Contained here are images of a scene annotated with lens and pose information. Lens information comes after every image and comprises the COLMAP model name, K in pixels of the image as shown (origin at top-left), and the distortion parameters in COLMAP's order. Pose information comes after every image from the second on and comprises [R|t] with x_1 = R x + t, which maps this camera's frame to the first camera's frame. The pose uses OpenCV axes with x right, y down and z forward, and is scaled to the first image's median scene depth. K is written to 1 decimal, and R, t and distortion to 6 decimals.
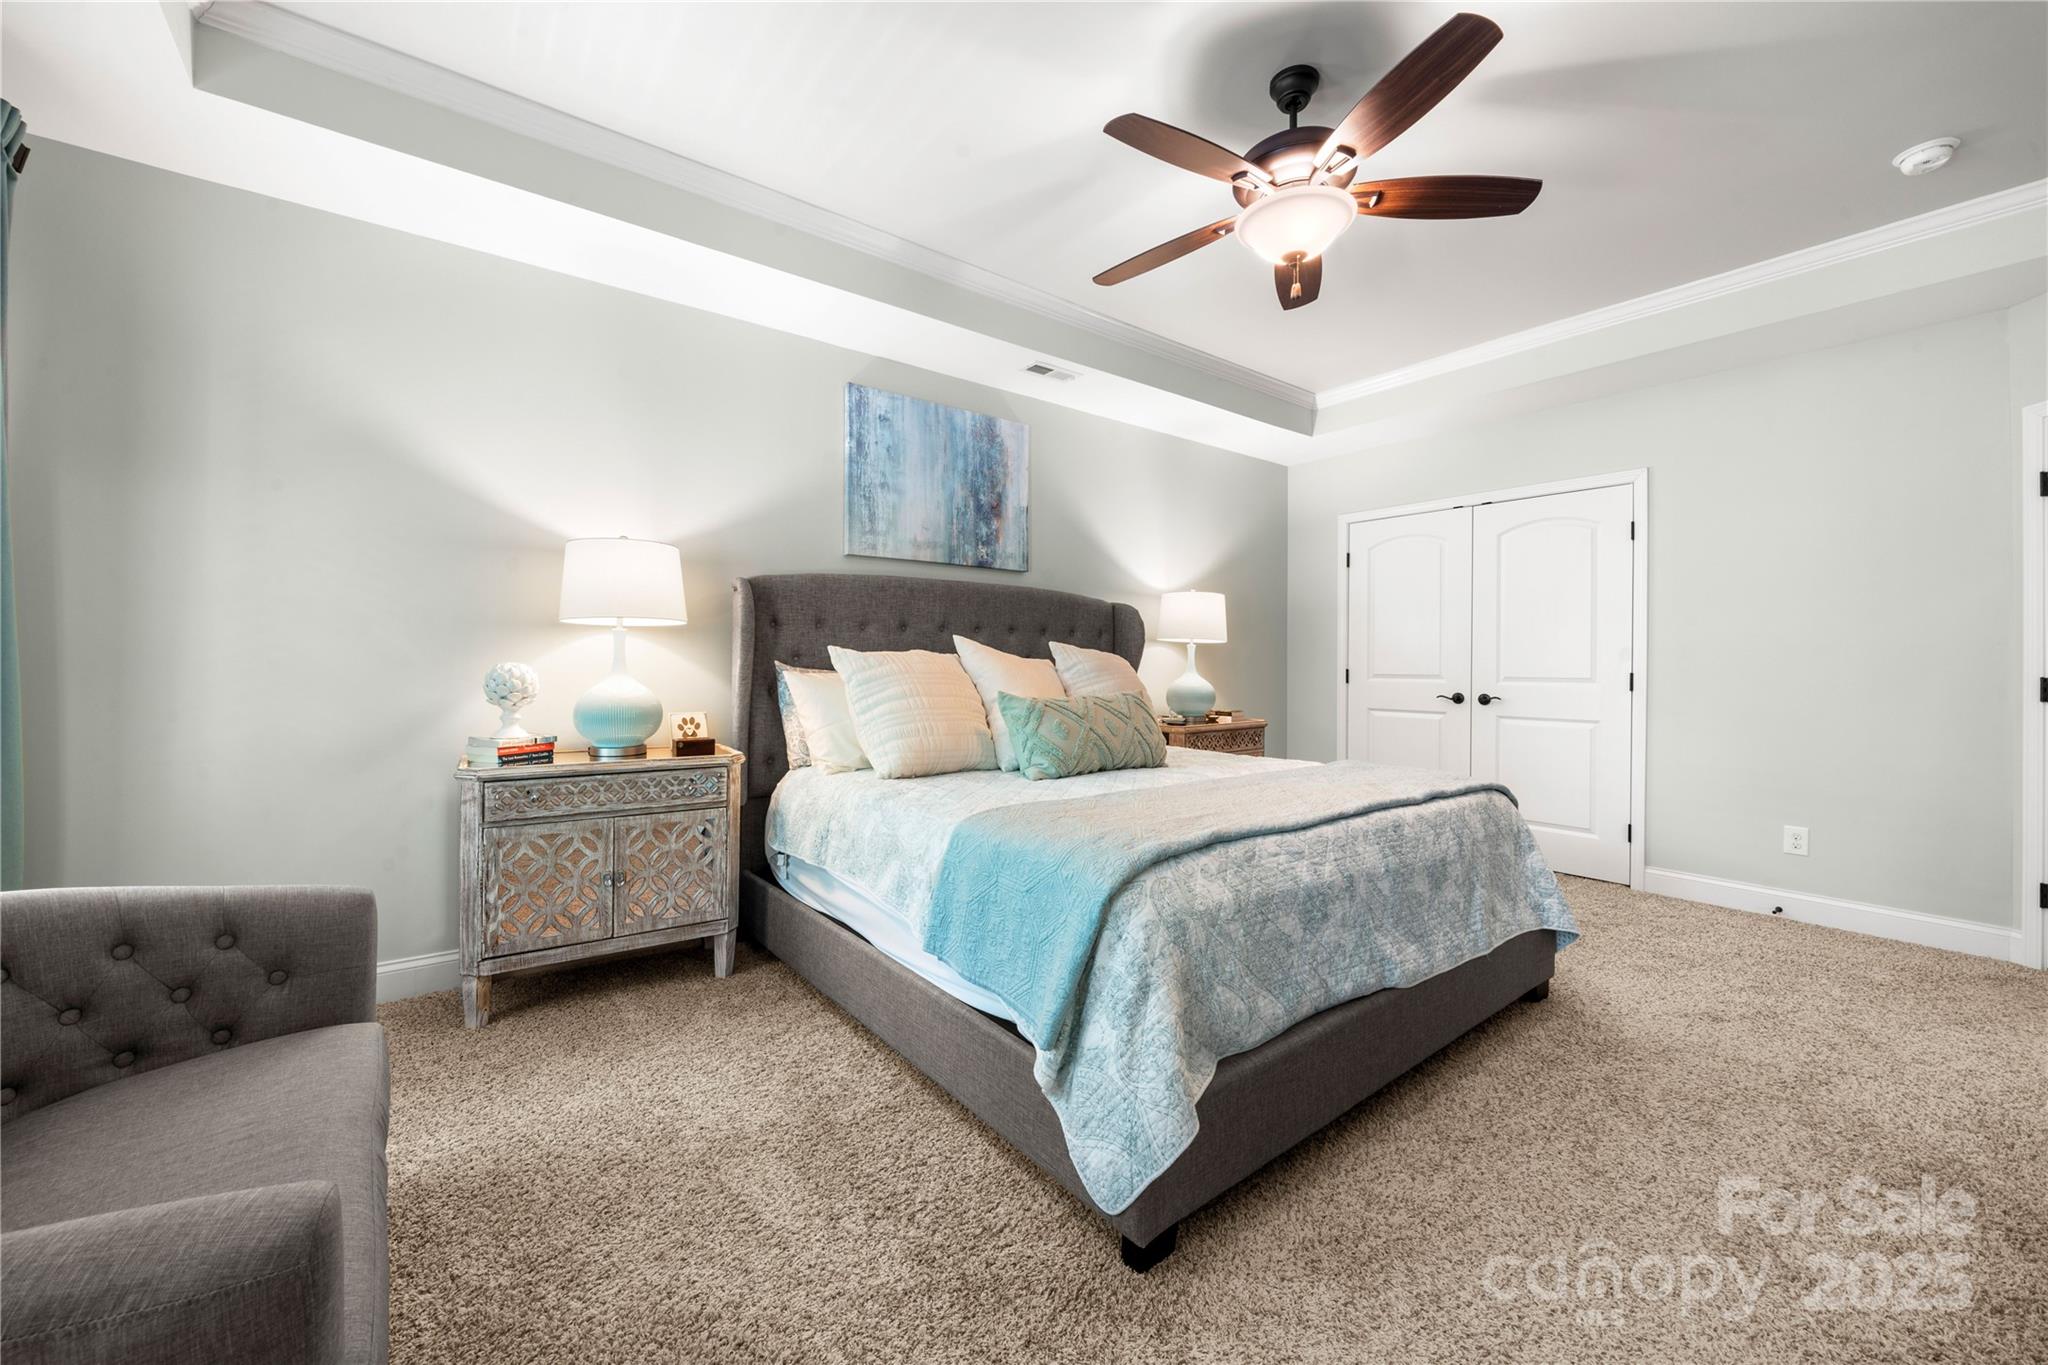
lens RADIAL K [[805.1, 0, 1026.5], [0, 805.1, 663.6], [0, 0, 1]] dist [-0.002392, -0.000025]
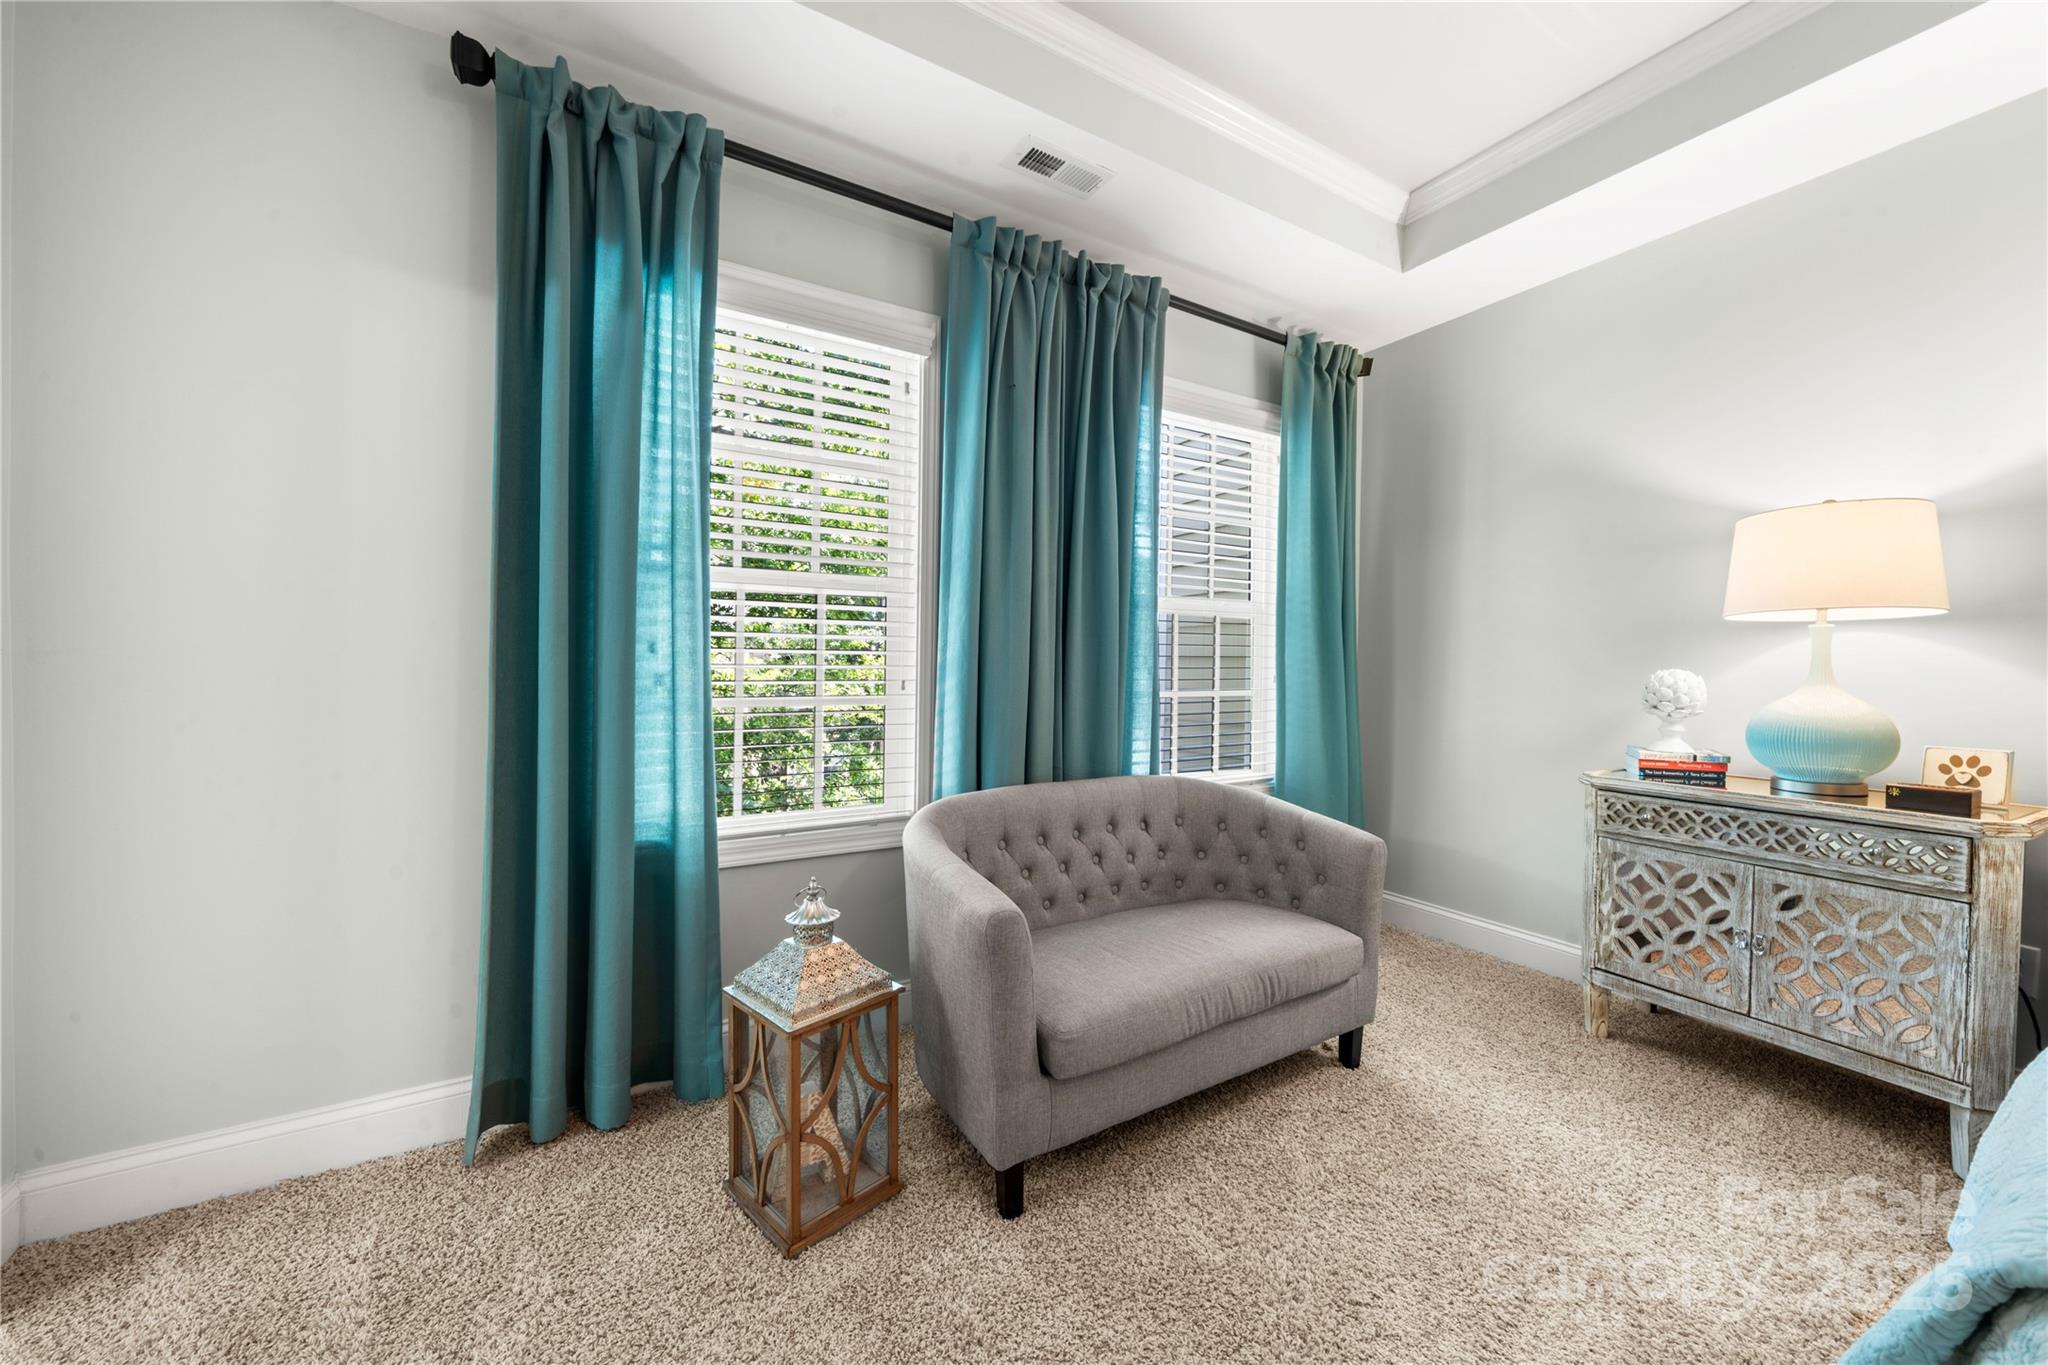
lens RADIAL K [[805.1, 0, 1026.5], [0, 805.1, 663.6], [0, 0, 1]] dist [-0.002392, -0.000025]
pose [[-0.160495, -0.009559, -0.986990, 0.381868], [-0.005103, 0.999948, -0.008855, 0.003584], [0.987023, 0.003615, -0.160536, 0.419485]]
